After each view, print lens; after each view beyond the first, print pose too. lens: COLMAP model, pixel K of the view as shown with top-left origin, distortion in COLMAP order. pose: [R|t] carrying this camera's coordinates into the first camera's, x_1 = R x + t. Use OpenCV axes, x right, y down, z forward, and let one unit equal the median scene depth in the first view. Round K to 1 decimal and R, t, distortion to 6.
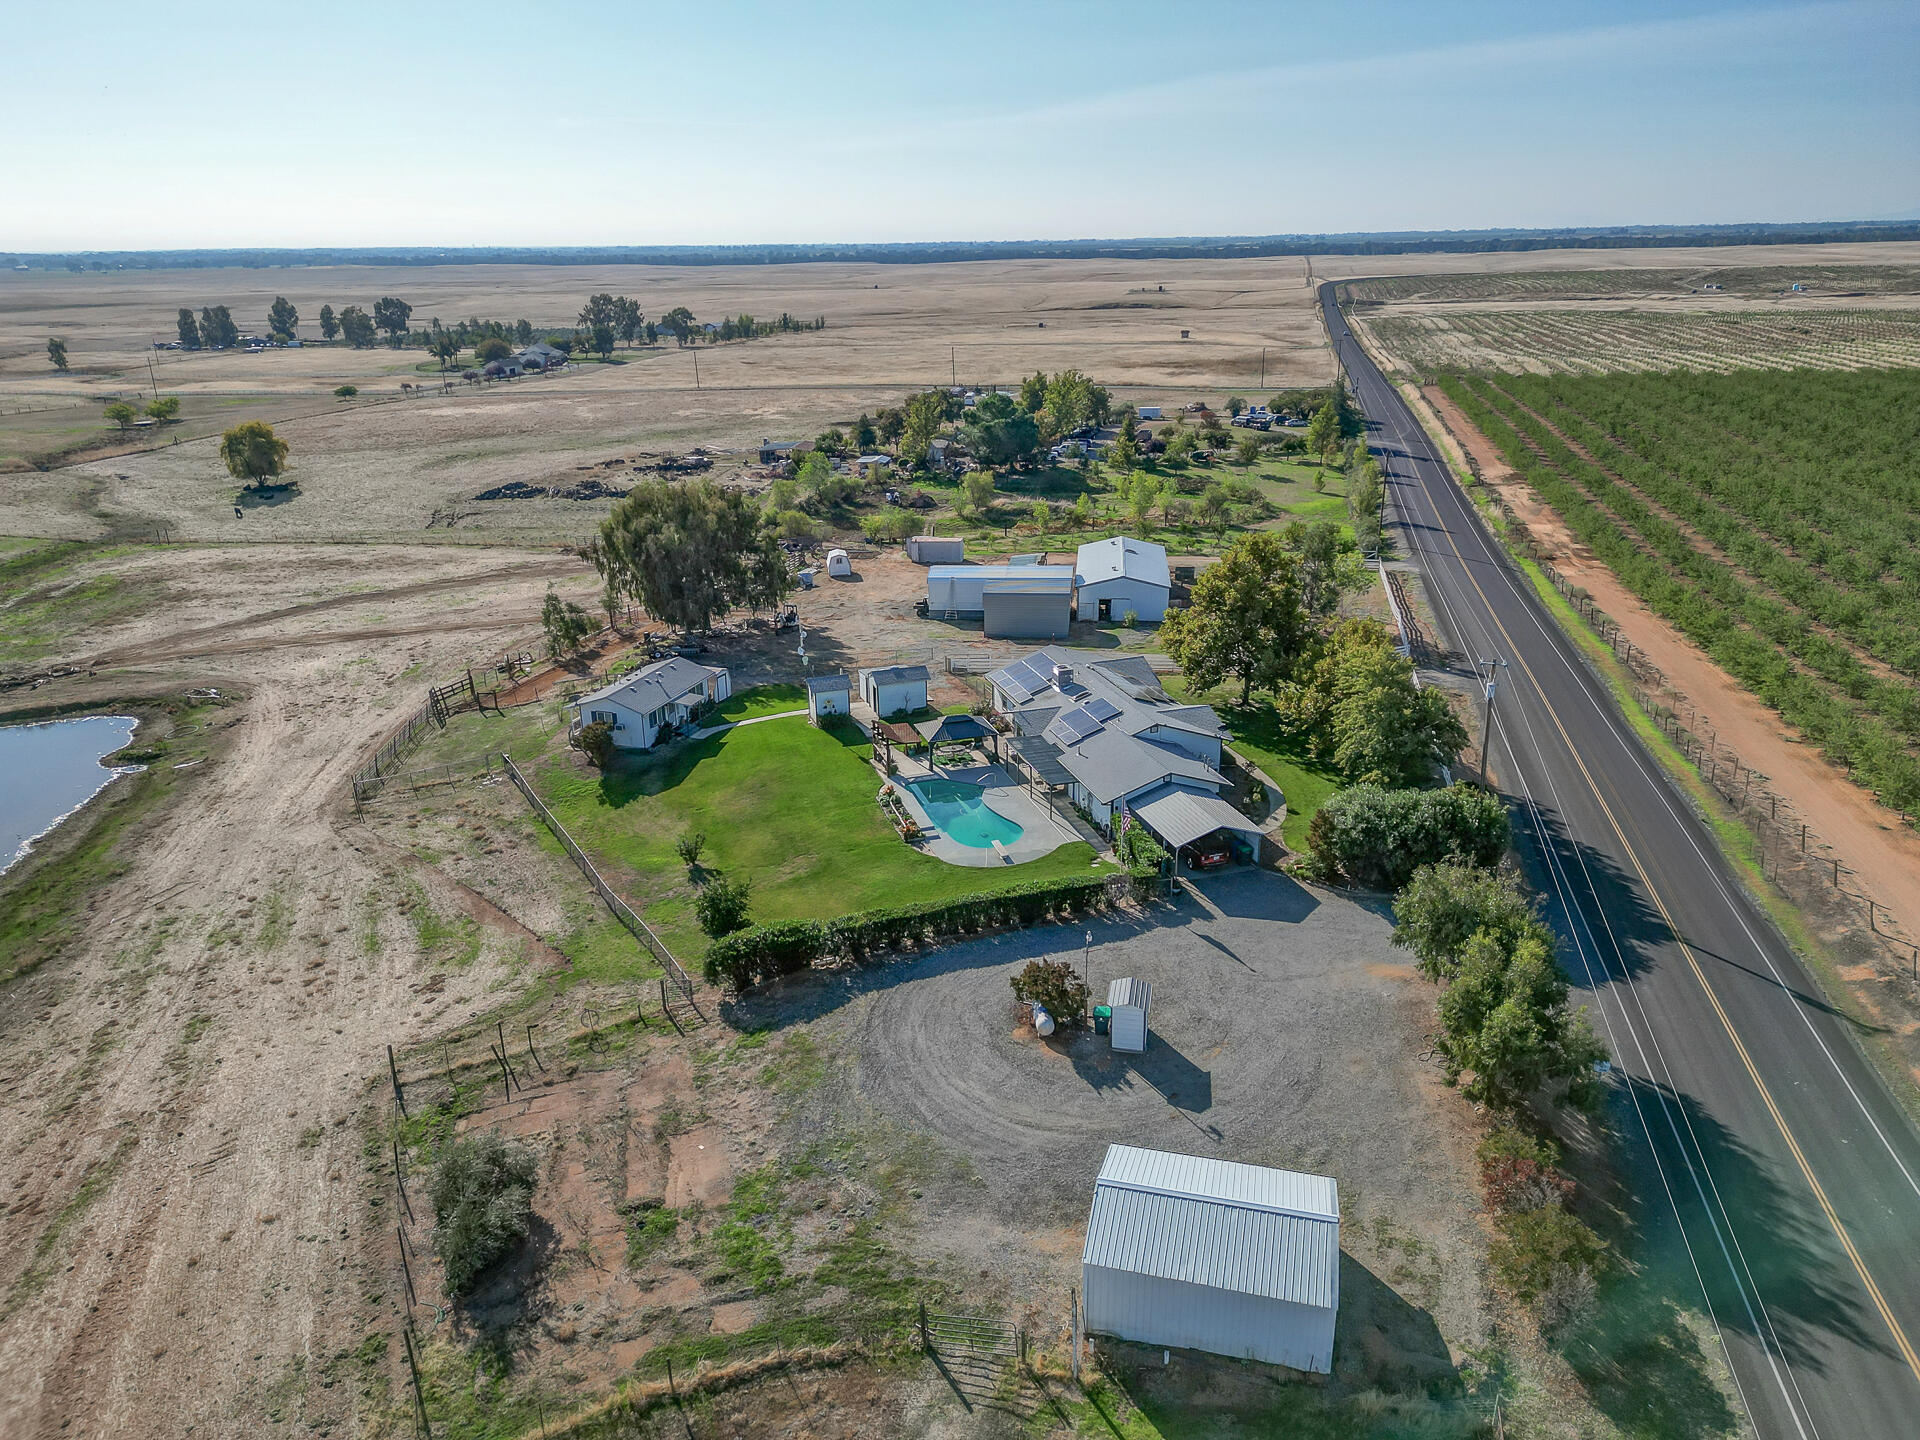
lens RADIAL K [[1335.4, 0, 966.9], [0, 1335.4, 712.5], [0, 0, 1]] dist [0.081097, -0.077686]
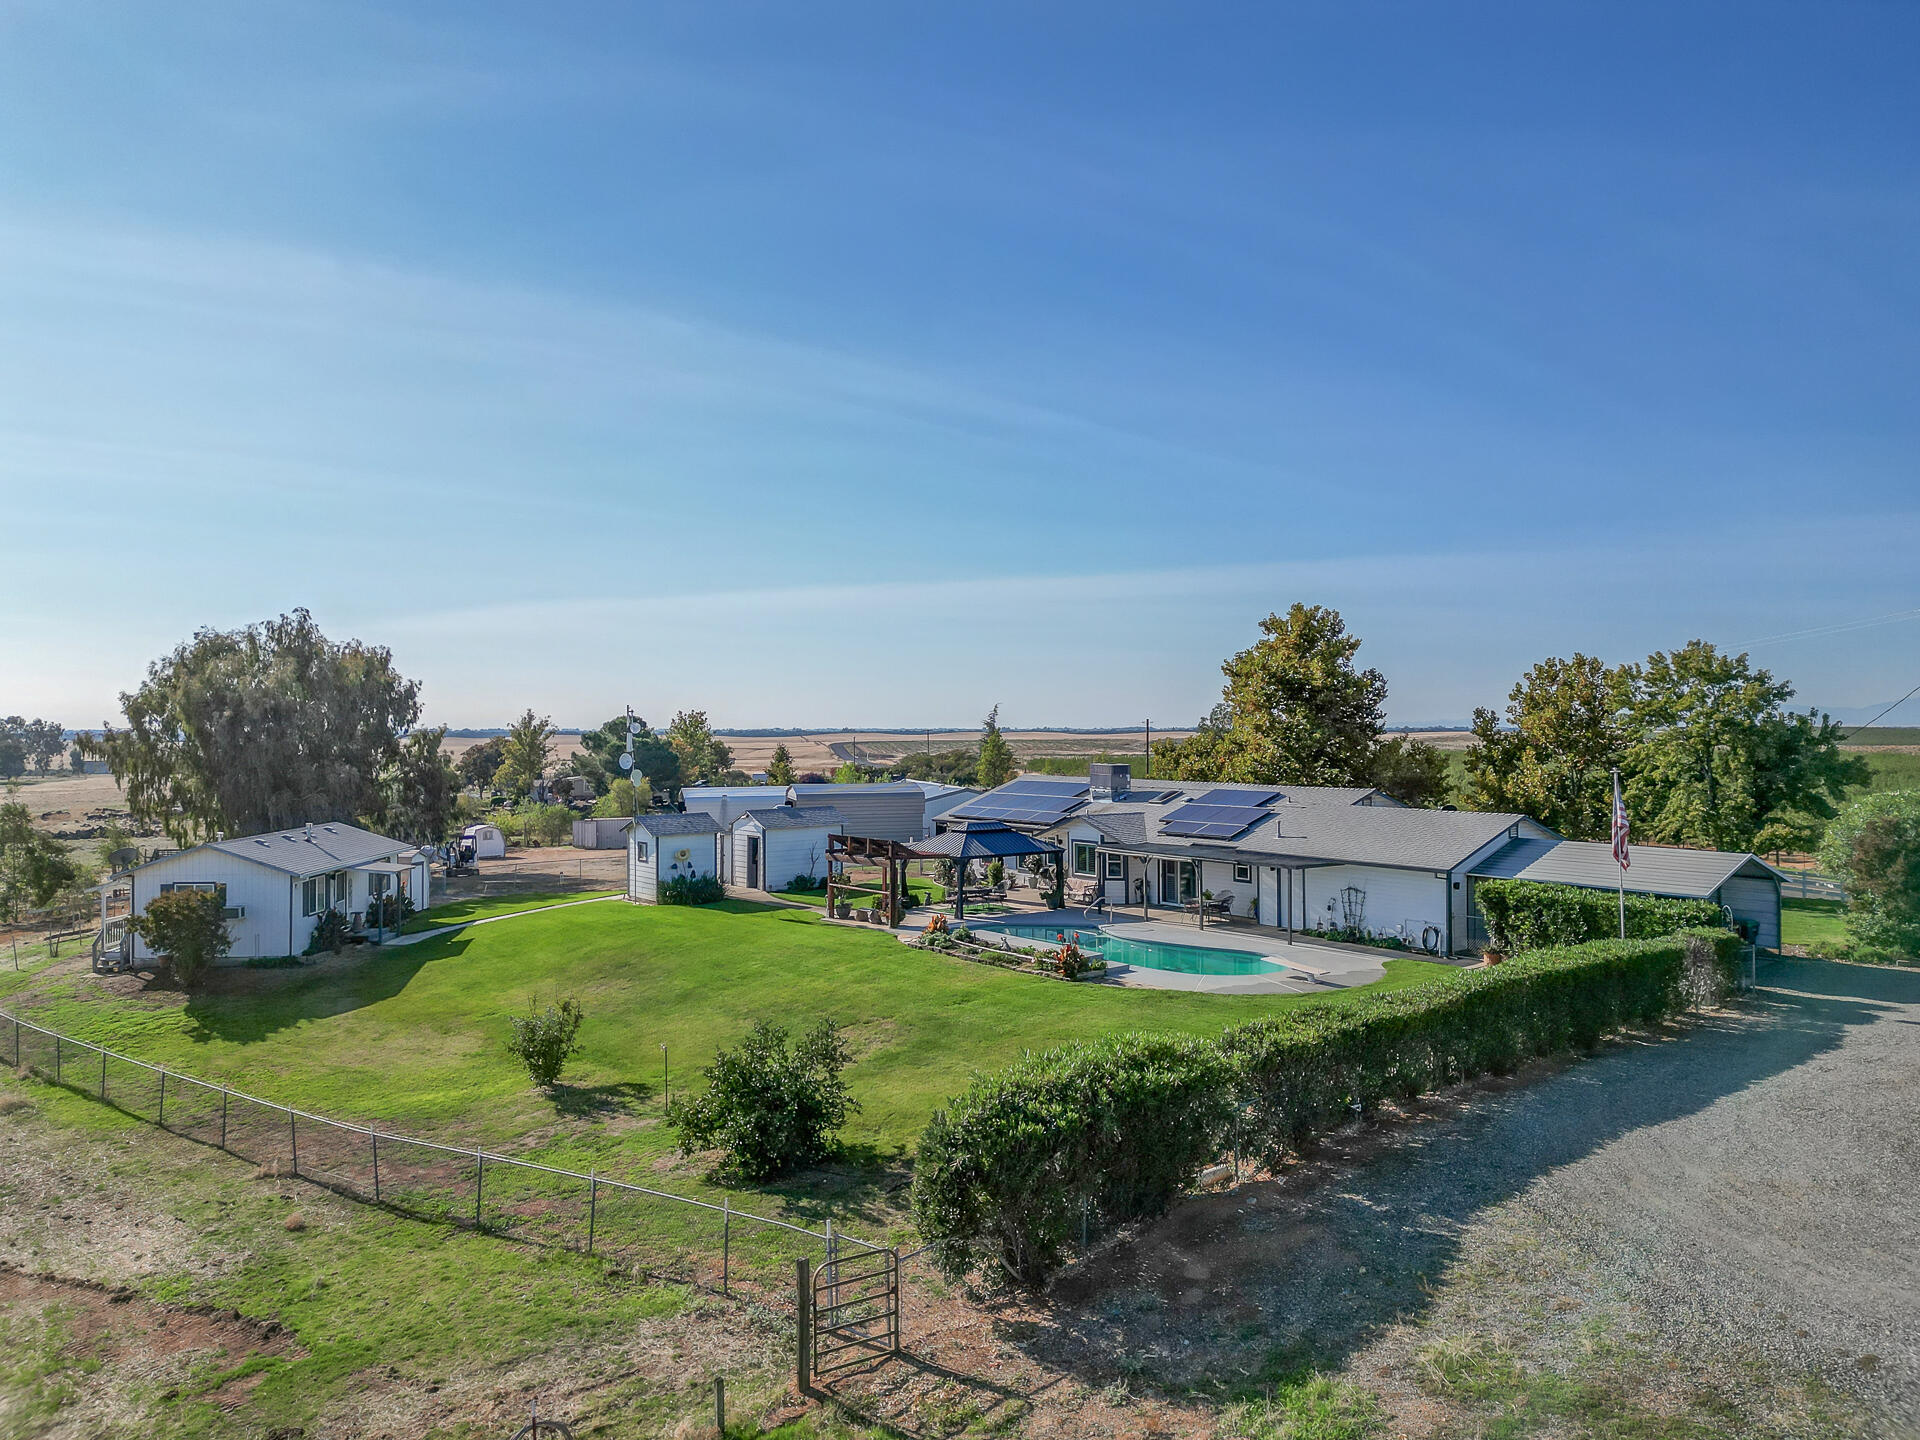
lens RADIAL K [[1335.4, 0, 961.6], [0, 1335.4, 717.6], [0, 0, 1]] dist [0.081097, -0.077686]
pose [[0.932448, 0.016110, 0.360944, -0.193302], [0.108129, 0.940775, -0.321326, 0.124136], [-0.344743, 0.338648, 0.875482, 0.480626]]
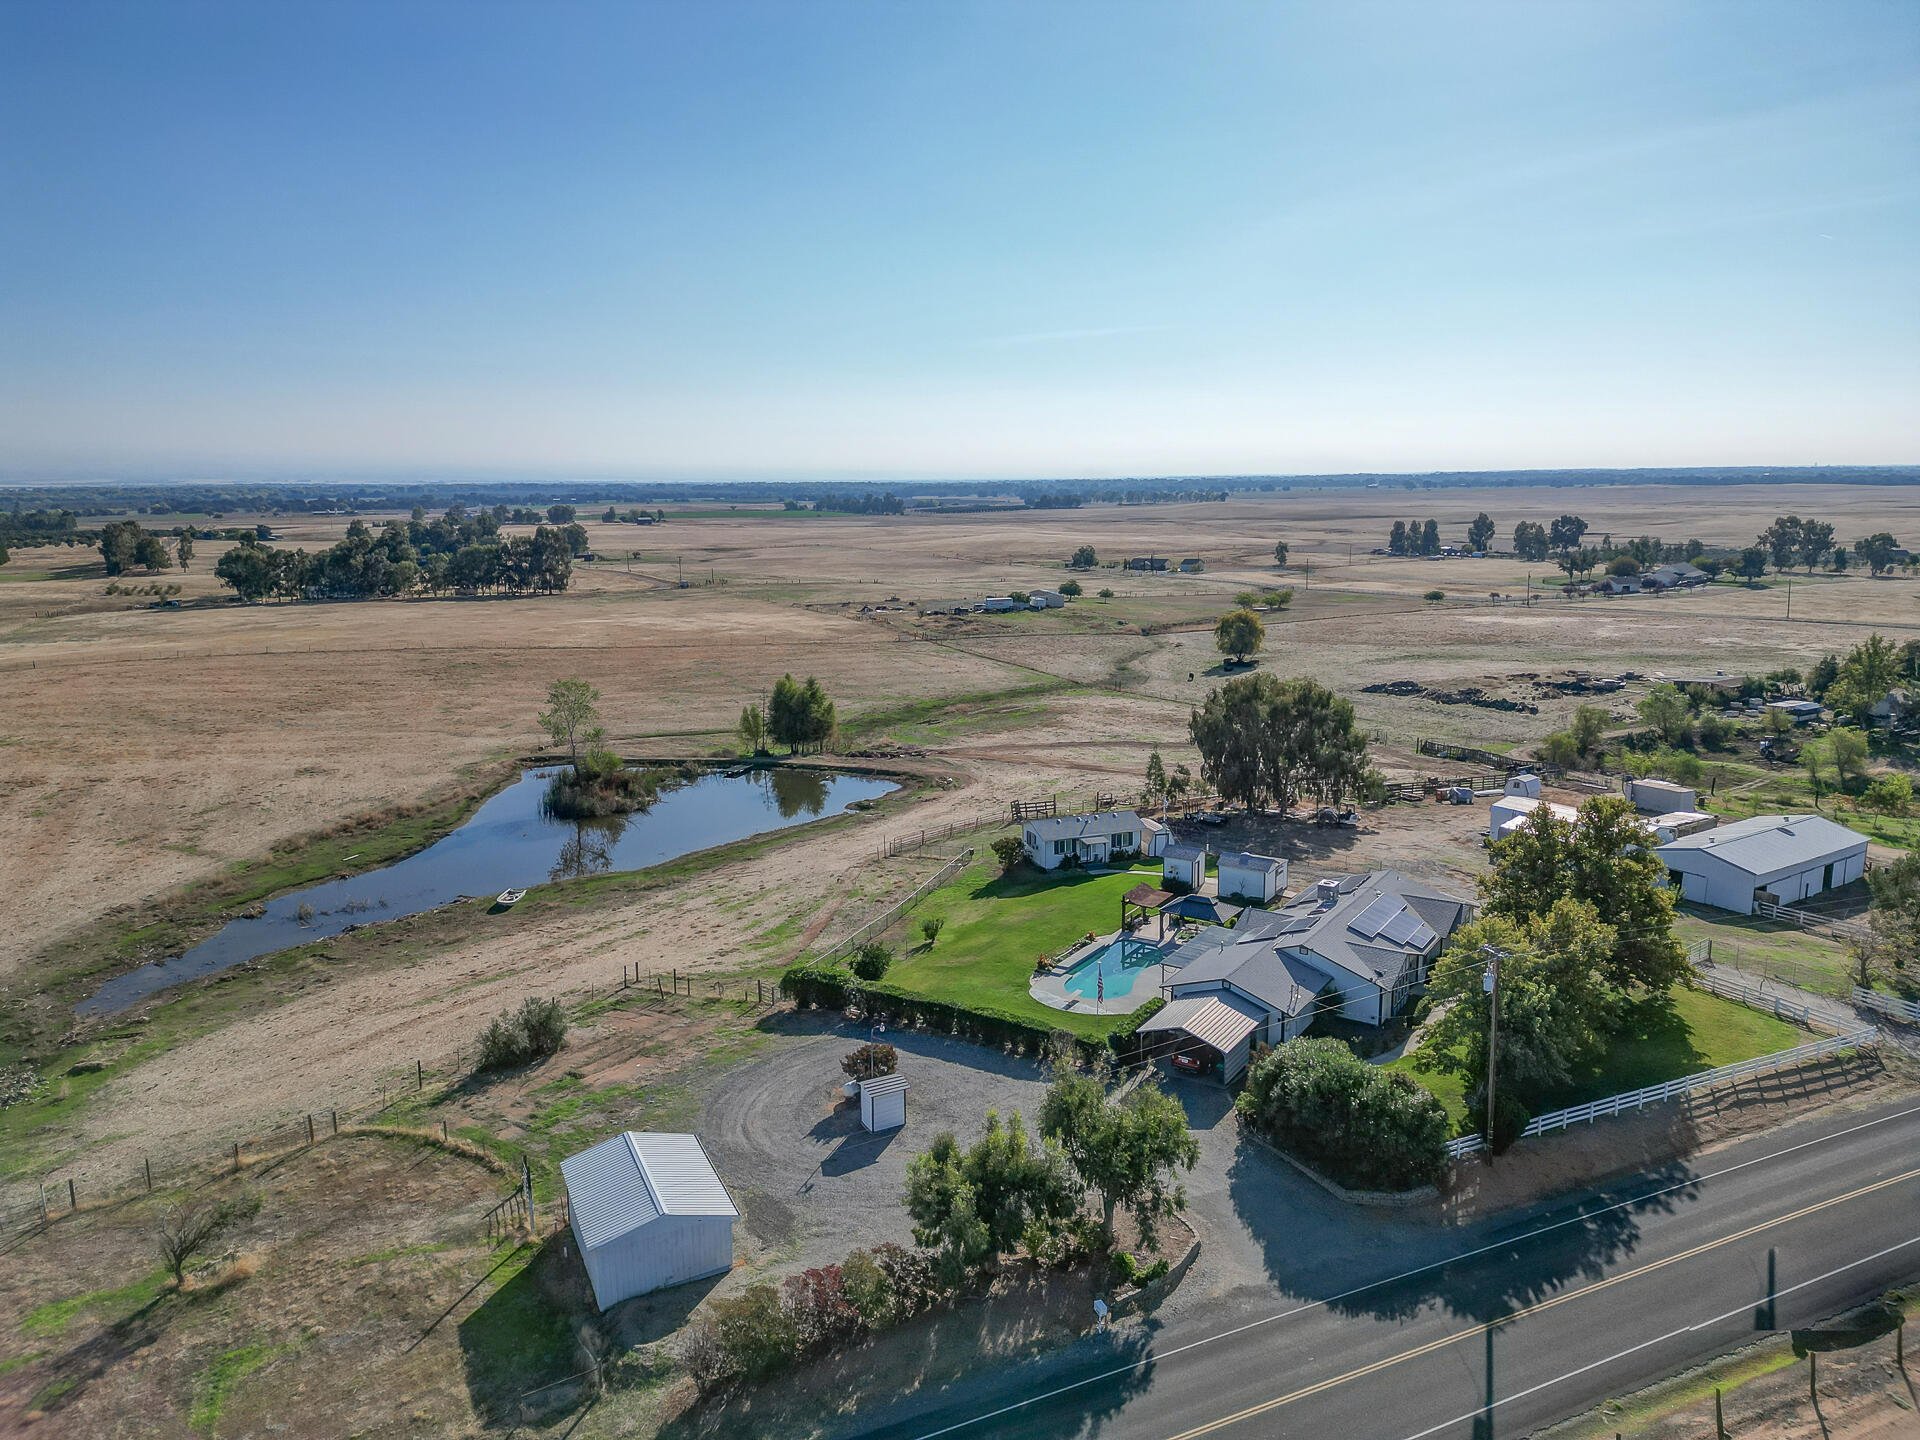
lens RADIAL K [[1335.4, 0, 971.5], [0, 1335.4, 711.7], [0, 0, 1]] dist [0.081097, -0.077686]
pose [[0.637601, 0.142306, -0.757109, 0.616830], [-0.255081, 0.966350, -0.033182, -0.053871], [0.726910, 0.214281, 0.652446, 0.123116]]
